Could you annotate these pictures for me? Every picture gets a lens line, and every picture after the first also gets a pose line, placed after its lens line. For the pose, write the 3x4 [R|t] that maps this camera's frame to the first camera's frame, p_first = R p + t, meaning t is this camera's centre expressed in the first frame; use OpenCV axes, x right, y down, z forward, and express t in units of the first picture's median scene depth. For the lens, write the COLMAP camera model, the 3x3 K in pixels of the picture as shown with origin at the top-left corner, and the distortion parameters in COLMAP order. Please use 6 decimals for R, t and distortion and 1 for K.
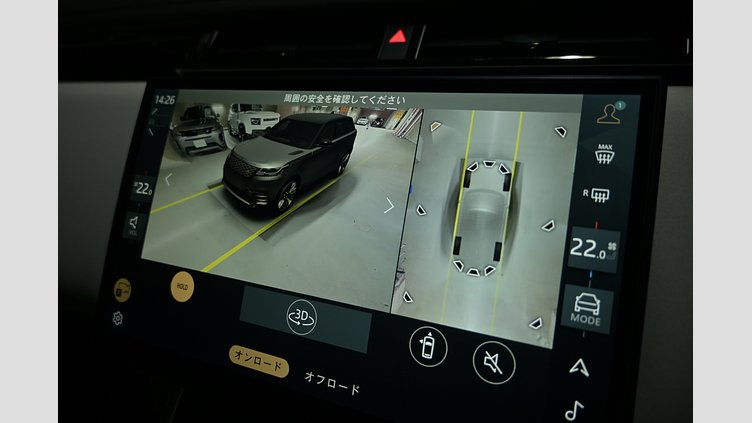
lens RADIAL K [[431.3, 0, 376.0], [0, 431.3, 211.5], [0, 0, 1]] dist [-0.006273, -0.000328]
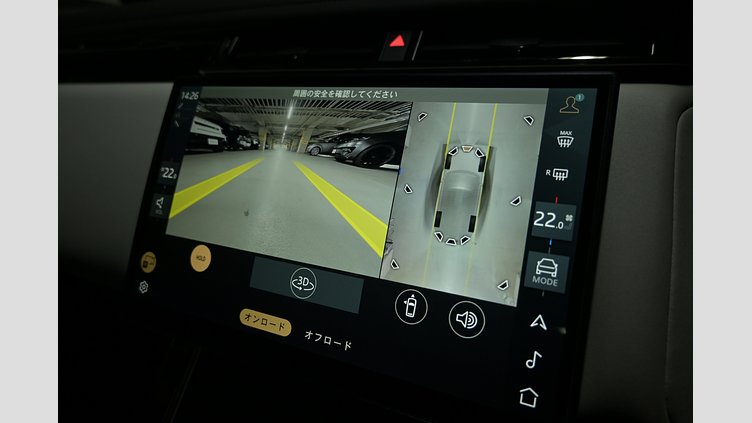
lens RADIAL K [[431.3, 0, 376.0], [0, 431.3, 211.5], [0, 0, 1]] dist [-0.006273, -0.000328]
pose [[0.999156, 0.017041, -0.037383, 0.061964], [-0.017838, 0.999619, -0.021080, 0.080599], [0.037009, 0.021729, 0.999079, -0.142703]]
